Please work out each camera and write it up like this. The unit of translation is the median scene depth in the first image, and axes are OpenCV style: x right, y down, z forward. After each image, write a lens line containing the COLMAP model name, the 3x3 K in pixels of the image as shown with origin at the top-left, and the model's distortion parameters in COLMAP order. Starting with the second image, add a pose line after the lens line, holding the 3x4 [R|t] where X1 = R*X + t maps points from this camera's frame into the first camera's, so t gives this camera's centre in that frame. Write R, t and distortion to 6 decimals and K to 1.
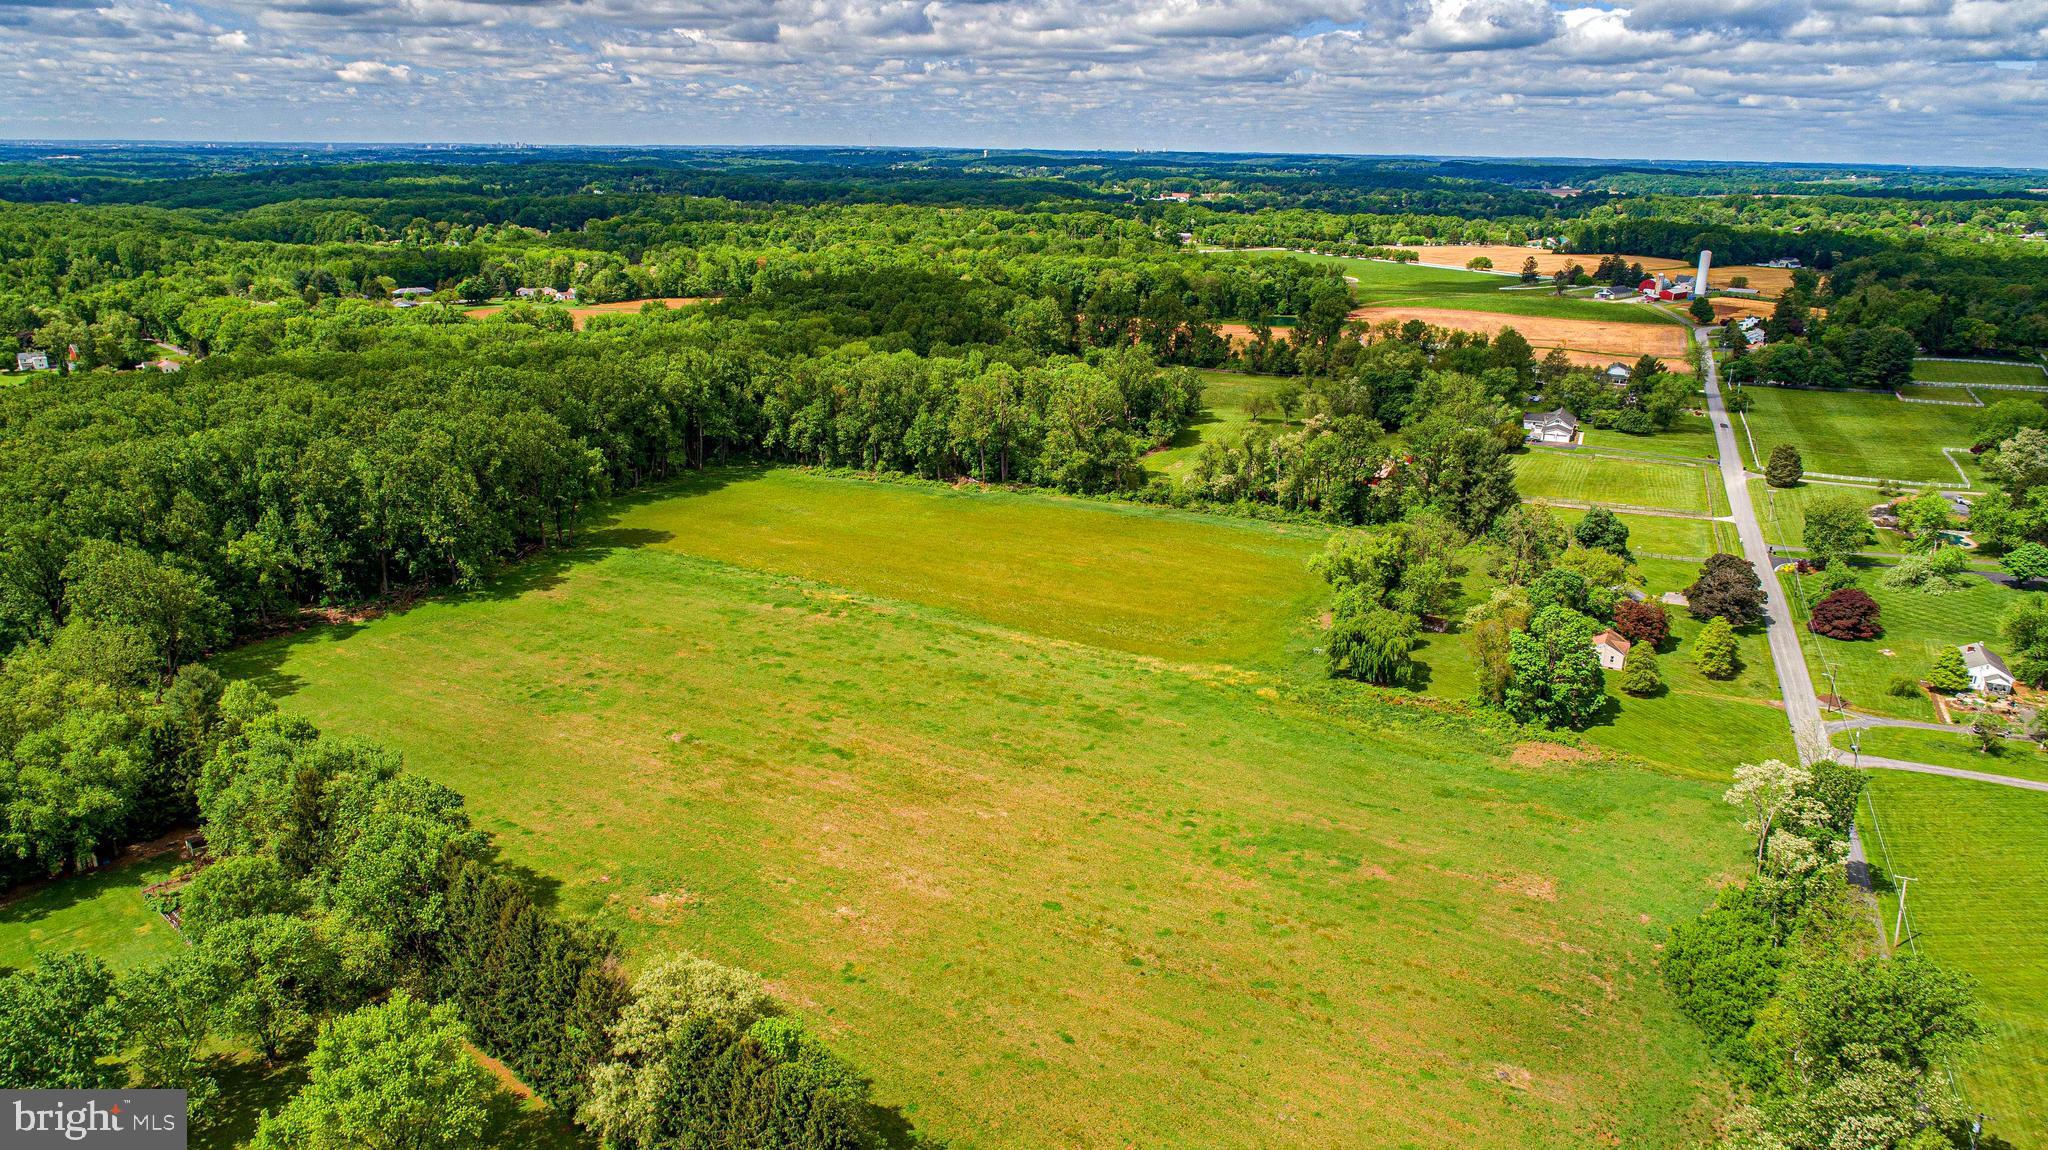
lens RADIAL K [[1375.7, 0, 1024.0], [0, 1375.7, 575.0], [0, 0, 1]] dist [-0.015940, 0.006253]
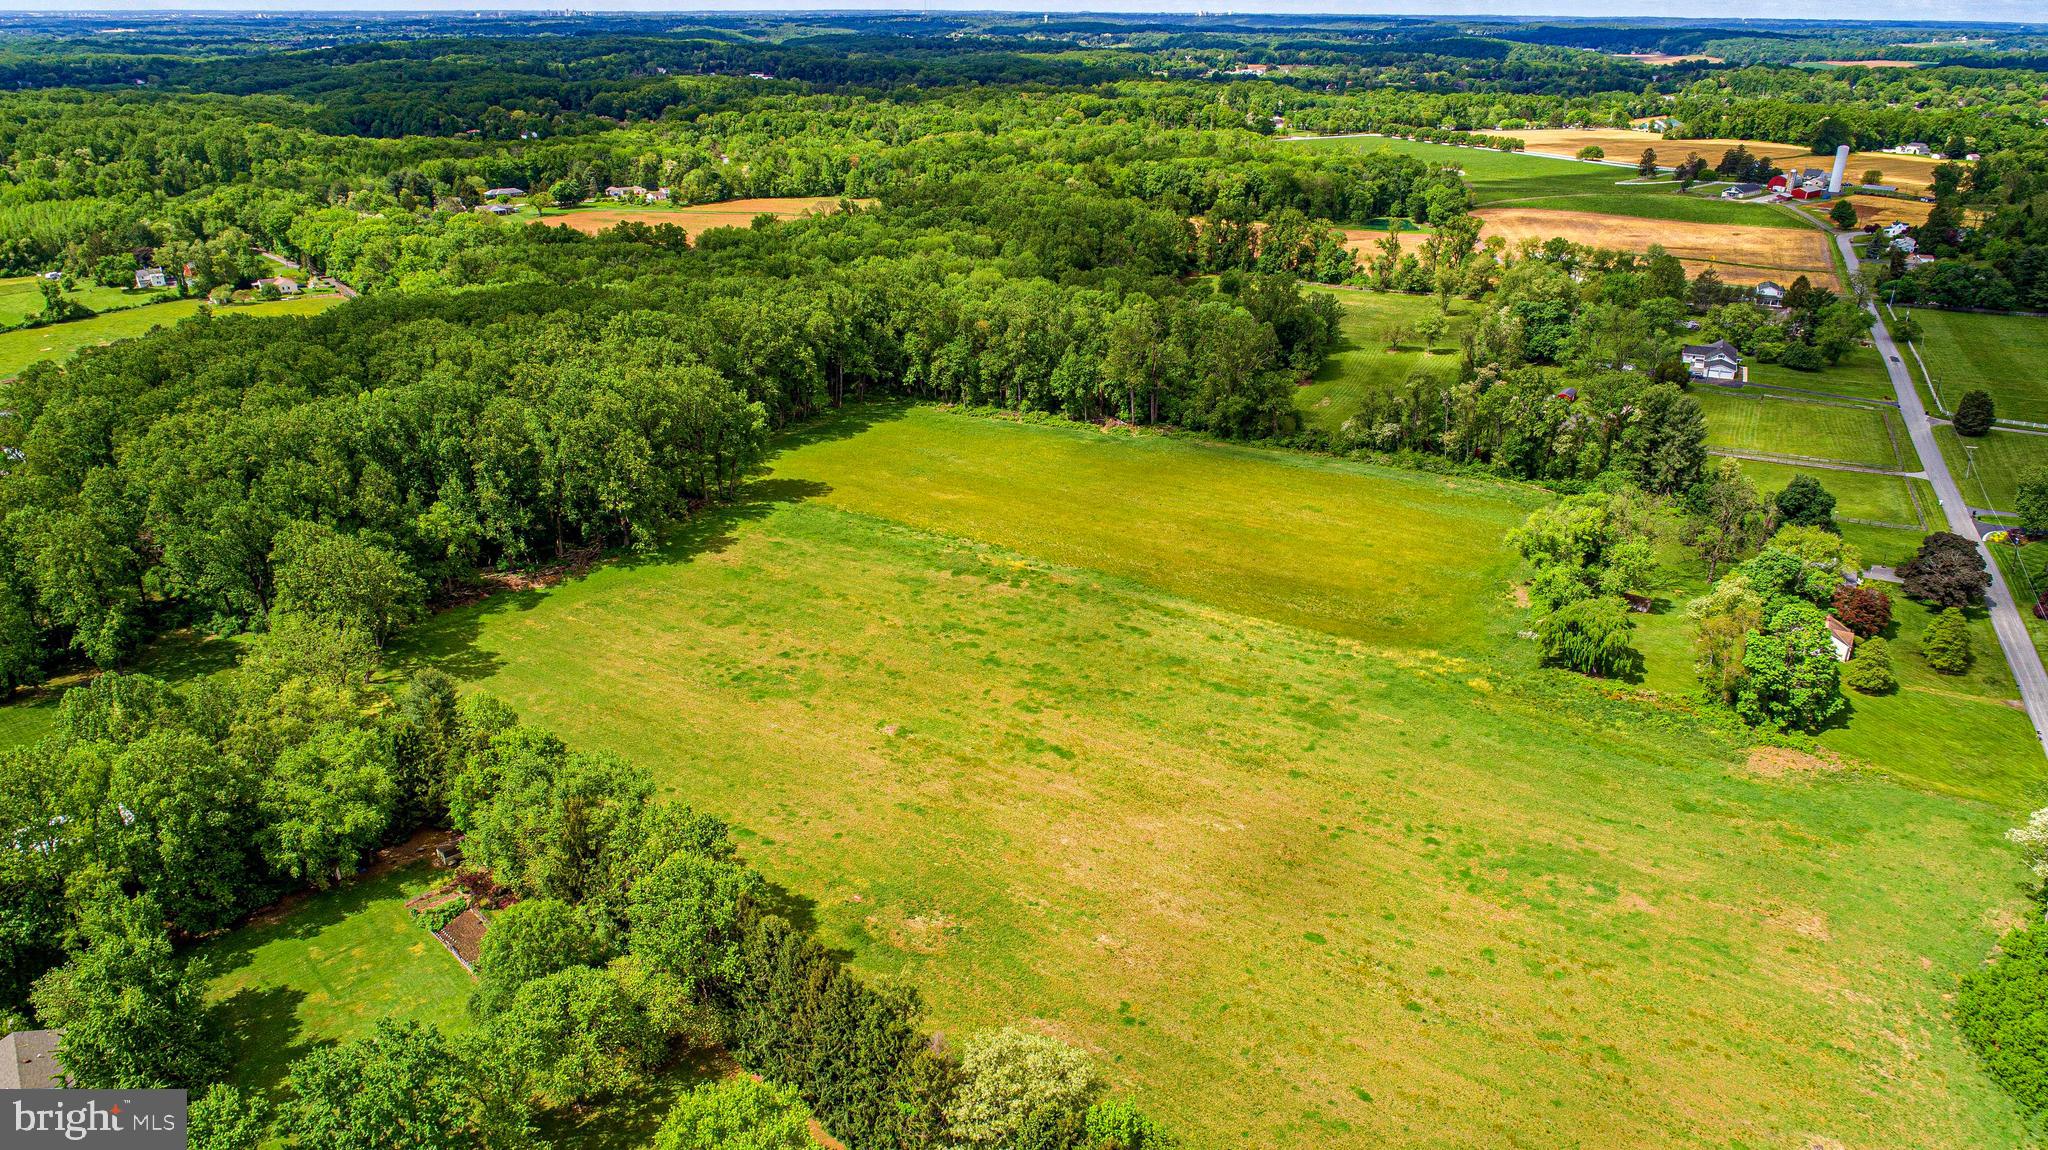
lens RADIAL K [[1375.7, 0, 1024.0], [0, 1375.7, 575.0], [0, 0, 1]] dist [-0.015940, 0.006253]
pose [[0.999191, 0.007245, -0.039566, -0.098478], [-0.003705, 0.996040, 0.088827, -0.069907], [0.040053, -0.088609, 0.995261, 0.018065]]
